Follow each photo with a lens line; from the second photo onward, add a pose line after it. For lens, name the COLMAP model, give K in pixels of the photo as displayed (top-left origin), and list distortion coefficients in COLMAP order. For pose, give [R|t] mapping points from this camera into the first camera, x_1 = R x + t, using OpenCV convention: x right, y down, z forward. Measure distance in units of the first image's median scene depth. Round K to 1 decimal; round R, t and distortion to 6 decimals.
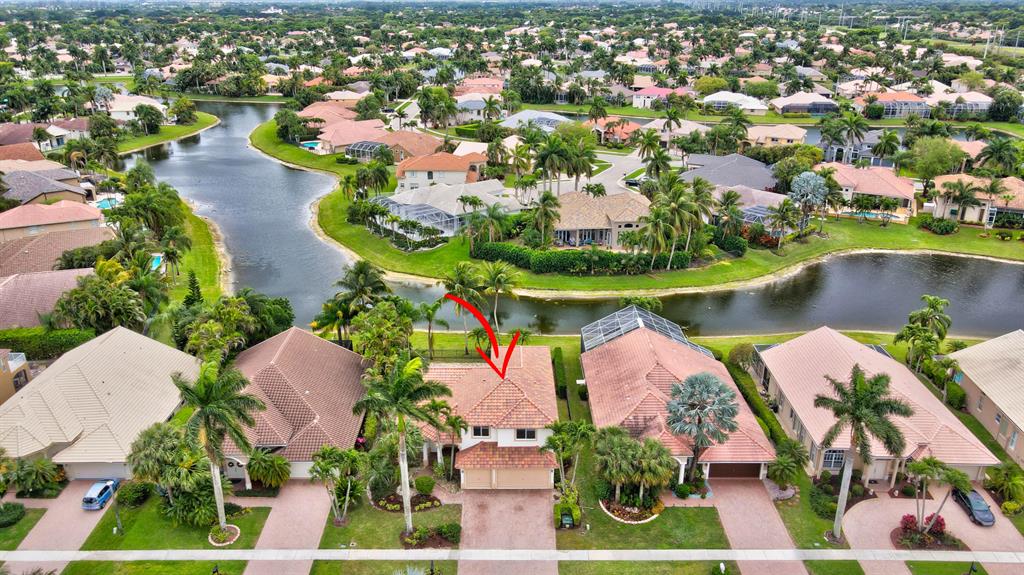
lens RADIAL K [[766.9, 0, 511.8], [0, 766.9, 290.5], [0, 0, 1]] dist [0.005025, 0.011135]
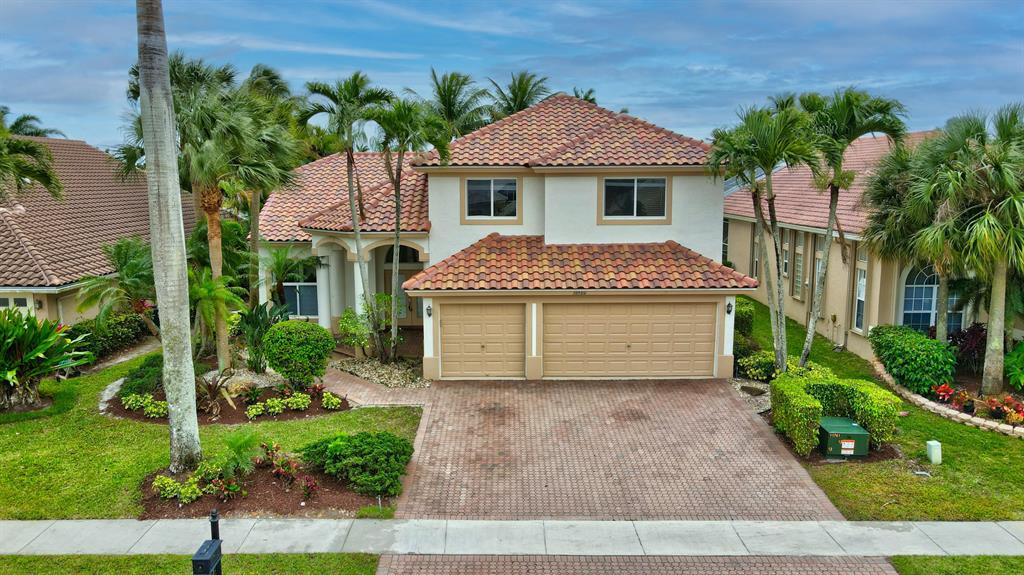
lens RADIAL K [[766.9, 0, 512.2], [0, 766.9, 286.9], [0, 0, 1]] dist [0.005025, 0.011135]
pose [[0.999992, -0.003872, -0.000403, -0.018522], [0.003685, 0.974950, -0.222393, 0.170905], [0.001254, 0.222390, 0.974957, 0.412504]]
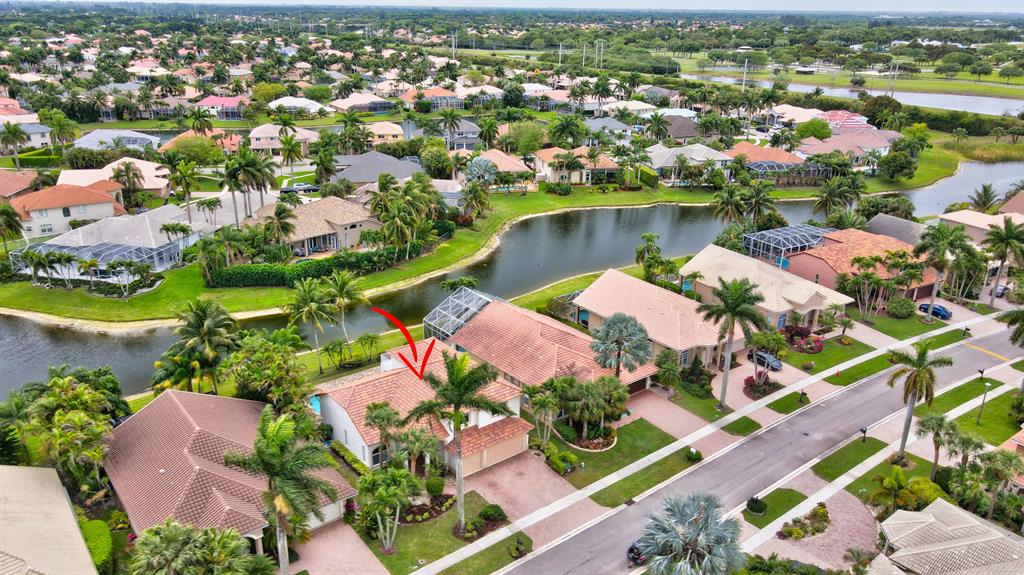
lens RADIAL K [[766.9, 0, 507.9], [0, 766.9, 286.6], [0, 0, 1]] dist [0.005025, 0.011135]
pose [[0.782457, -0.205187, 0.587927, -0.333779], [0.212821, 0.975416, 0.057183, -0.022646], [-0.585207, 0.080380, 0.806890, 0.065269]]
